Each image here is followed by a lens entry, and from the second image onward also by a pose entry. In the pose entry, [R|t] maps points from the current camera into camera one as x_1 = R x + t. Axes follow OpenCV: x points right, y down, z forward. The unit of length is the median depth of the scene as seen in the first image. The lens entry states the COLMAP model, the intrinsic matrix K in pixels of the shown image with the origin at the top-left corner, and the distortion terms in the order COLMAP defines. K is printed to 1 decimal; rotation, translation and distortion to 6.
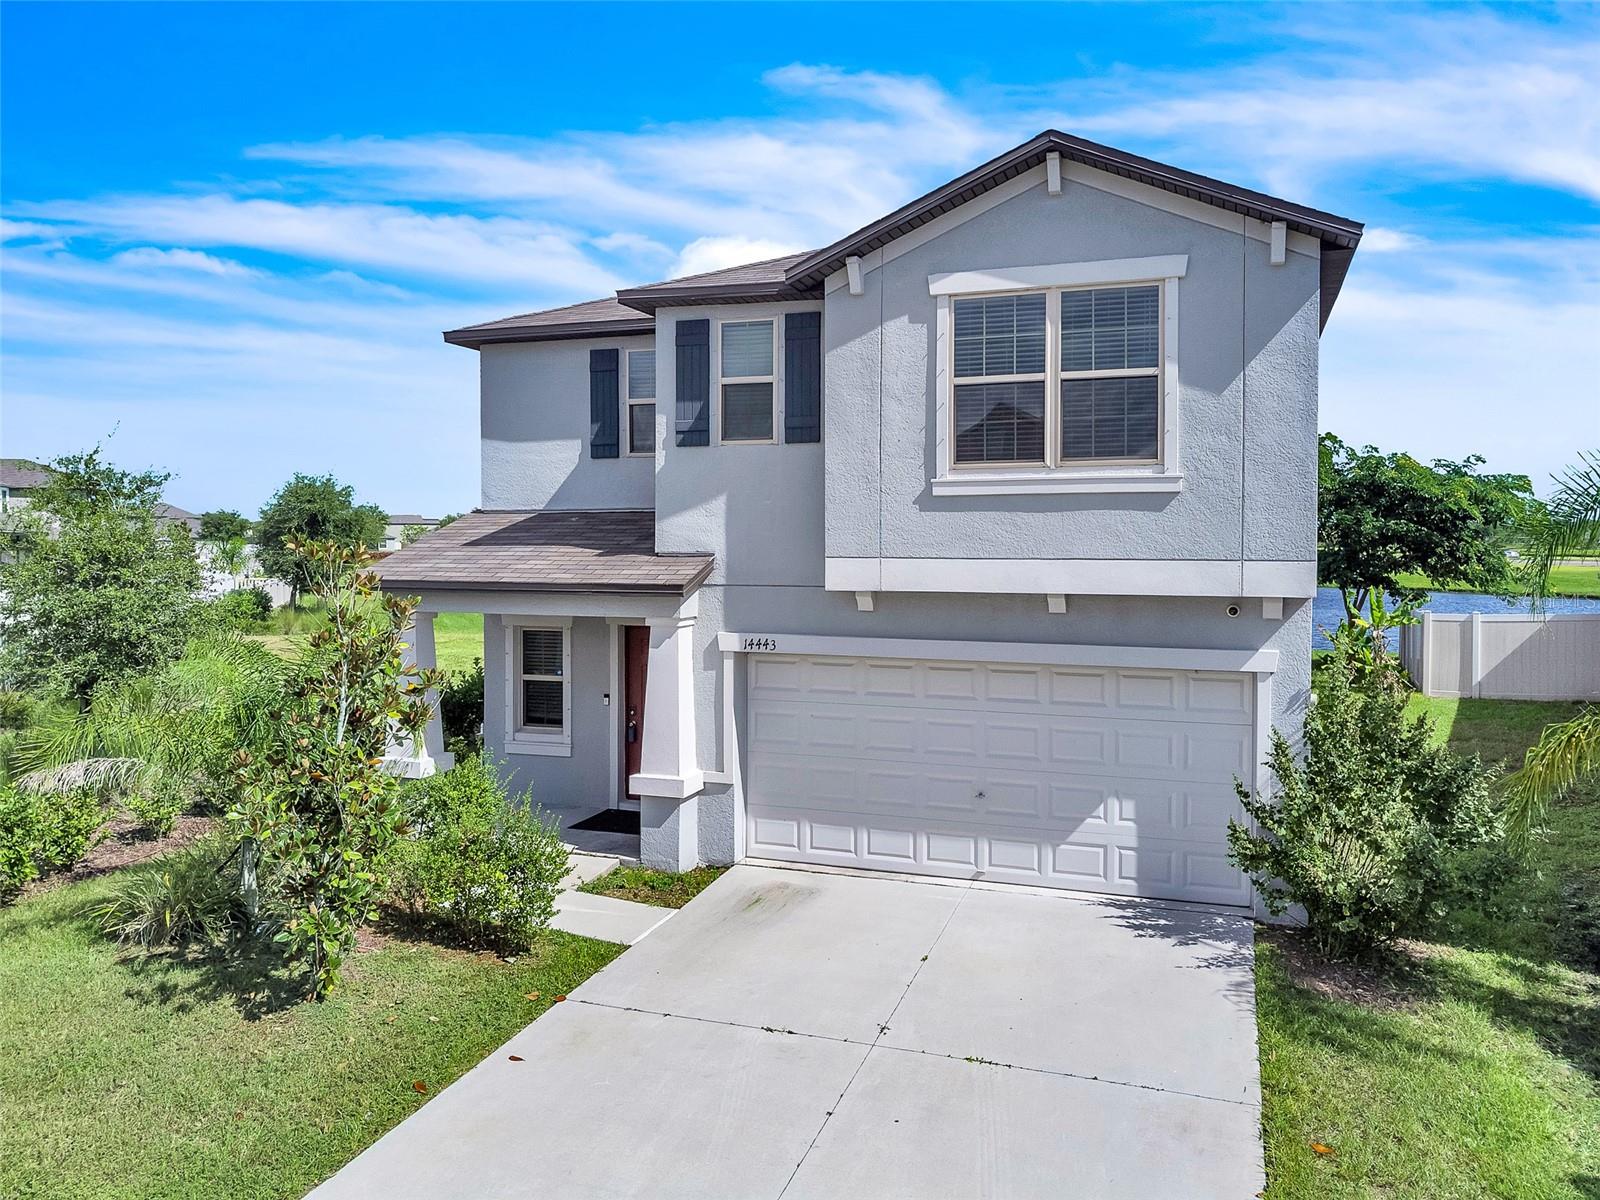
lens RADIAL K [[1221.9, 0, 793.2], [0, 1221.9, 586.1], [0, 0, 1]] dist [0.009314, 0.025573]
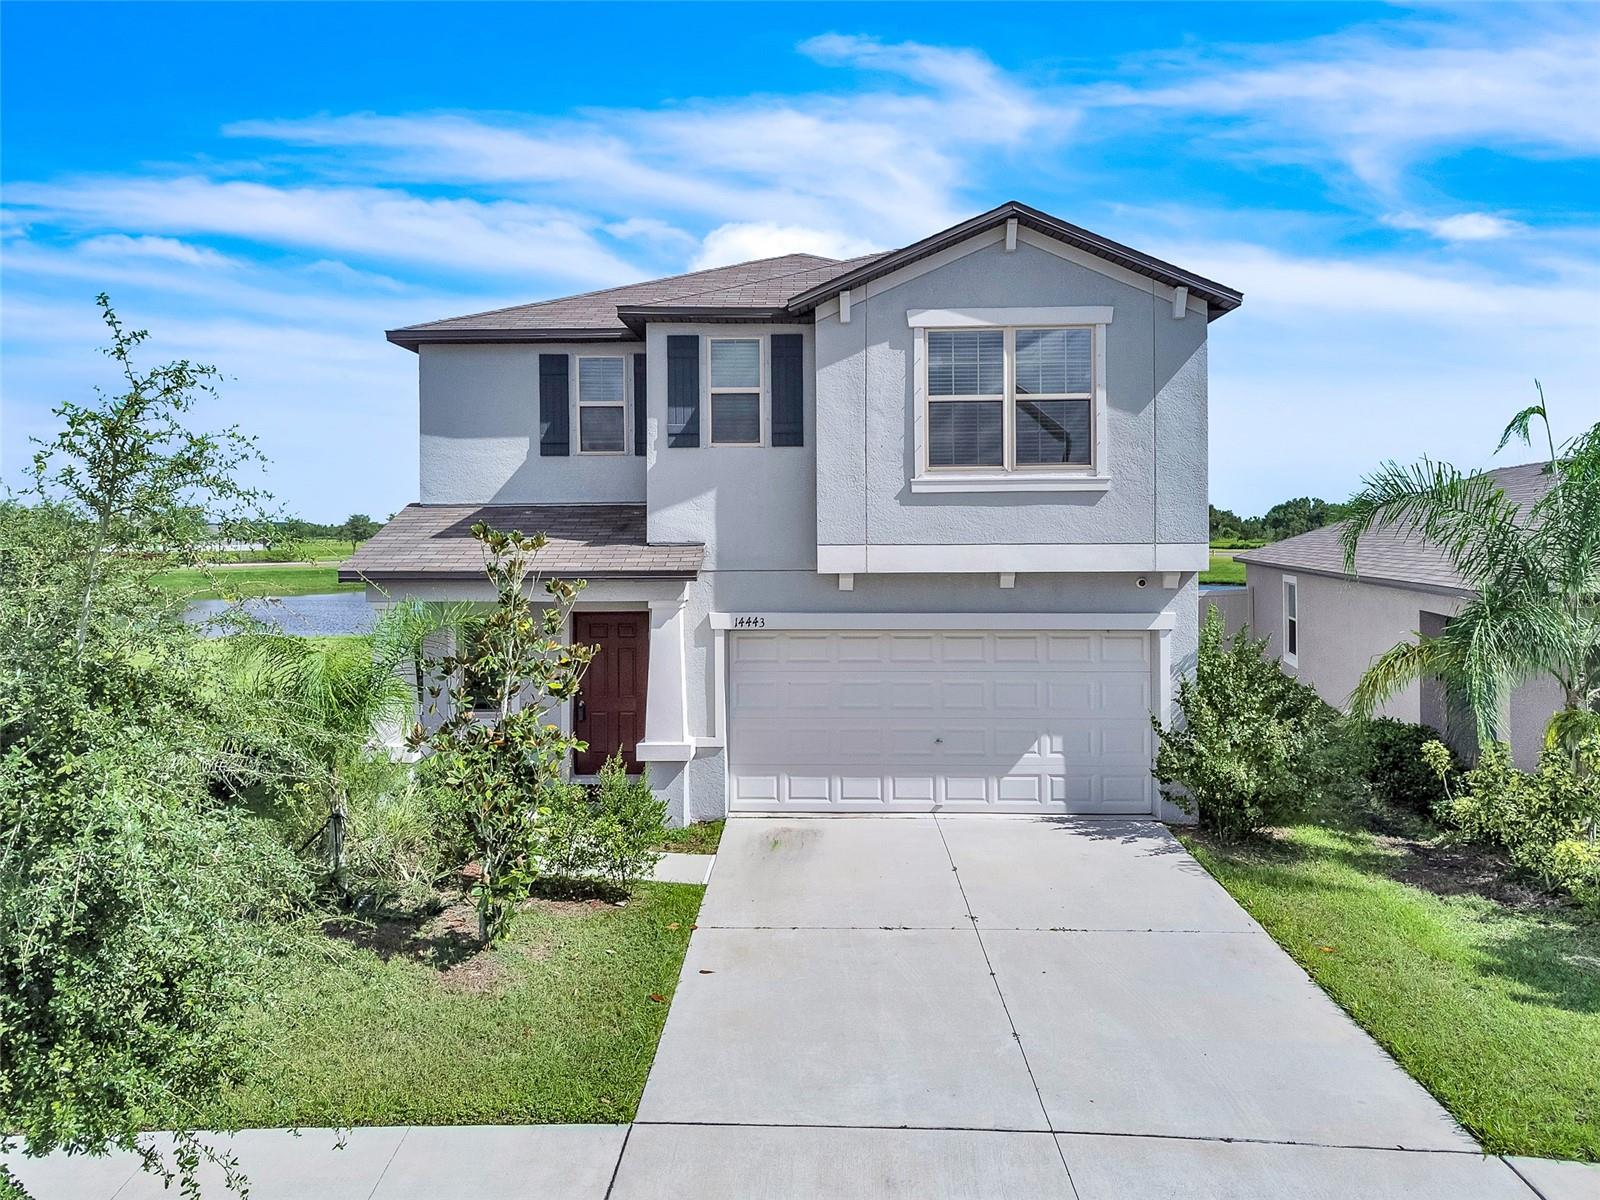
lens RADIAL K [[1221.9, 0, 795.1], [0, 1221.9, 567.2], [0, 0, 1]] dist [0.009314, 0.025573]
pose [[0.949867, -0.014905, 0.312298, -0.367554], [0.018362, 0.999798, -0.008132, 0.007058], [-0.312114, 0.013459, 0.949949, -0.104857]]
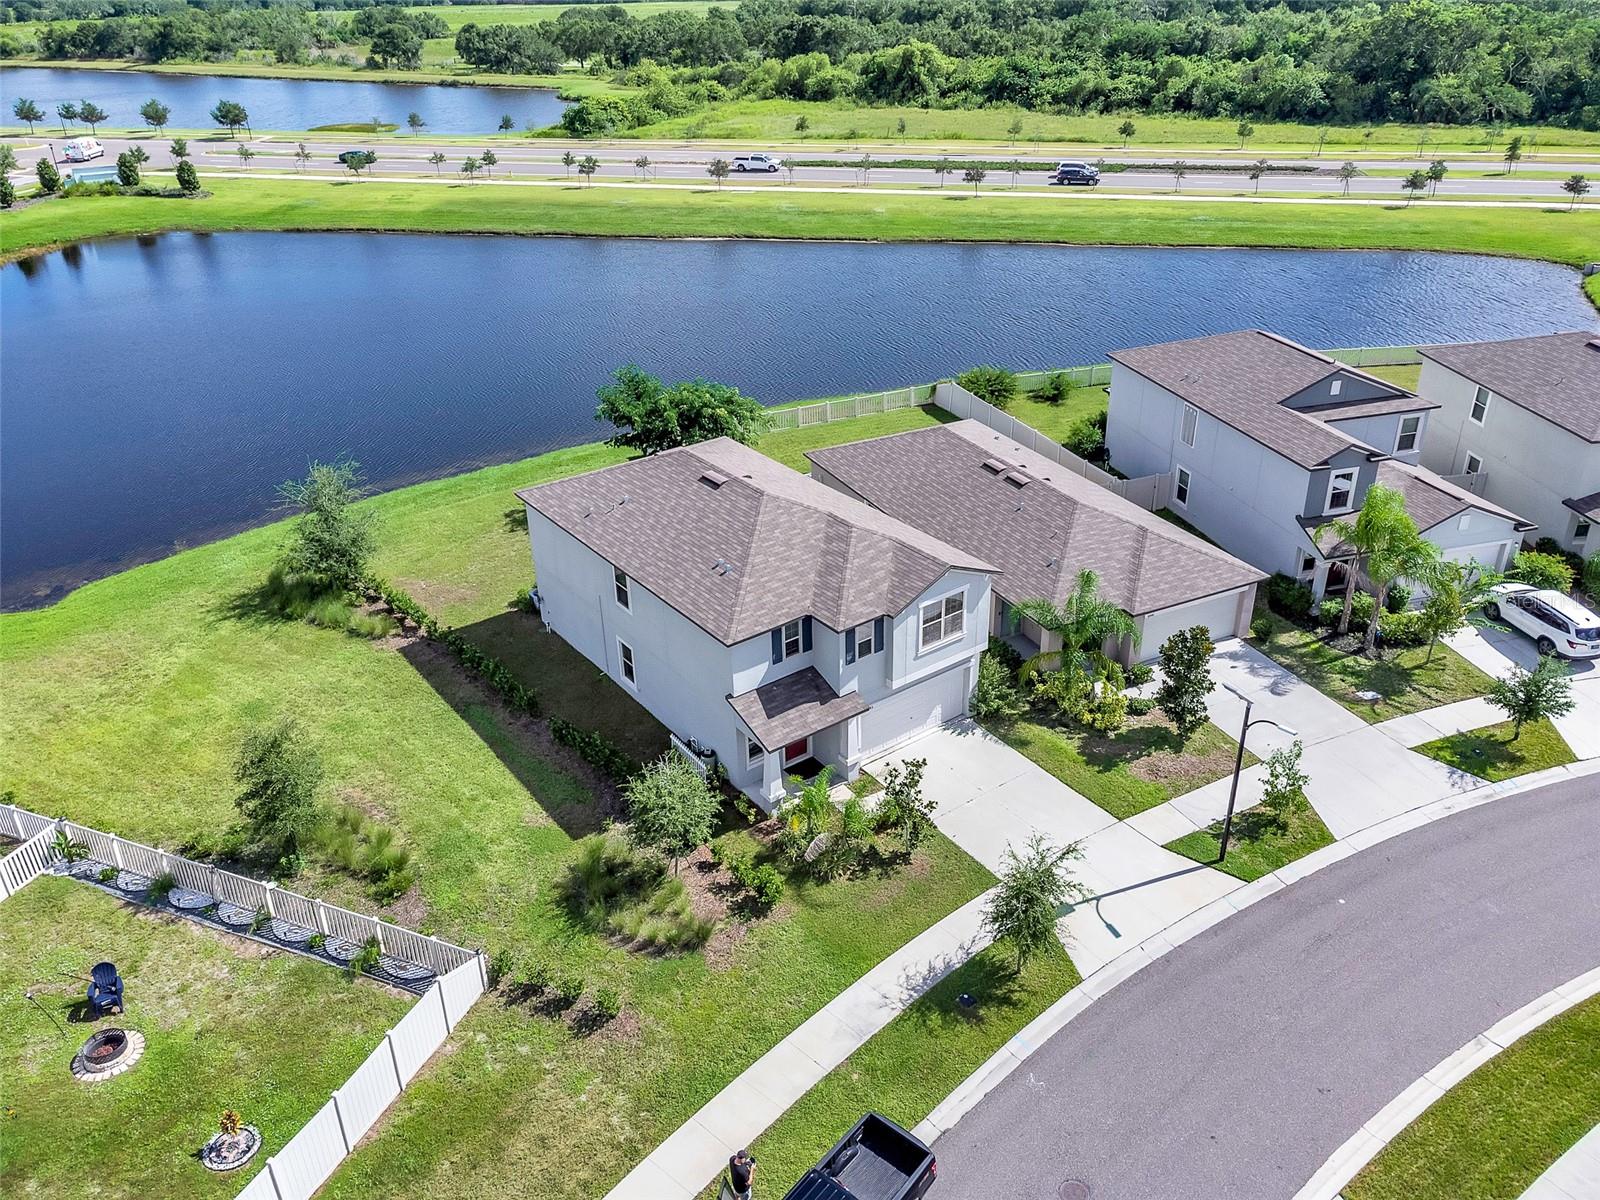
lens RADIAL K [[1221.9, 0, 810.2], [0, 1221.9, 582.2], [0, 0, 1]] dist [0.009314, 0.025573]
pose [[0.547614, -0.390718, 0.739904, -2.576188], [0.049326, 0.897816, 0.437599, -1.821422], [-0.835276, -0.203139, 0.510929, -0.504061]]
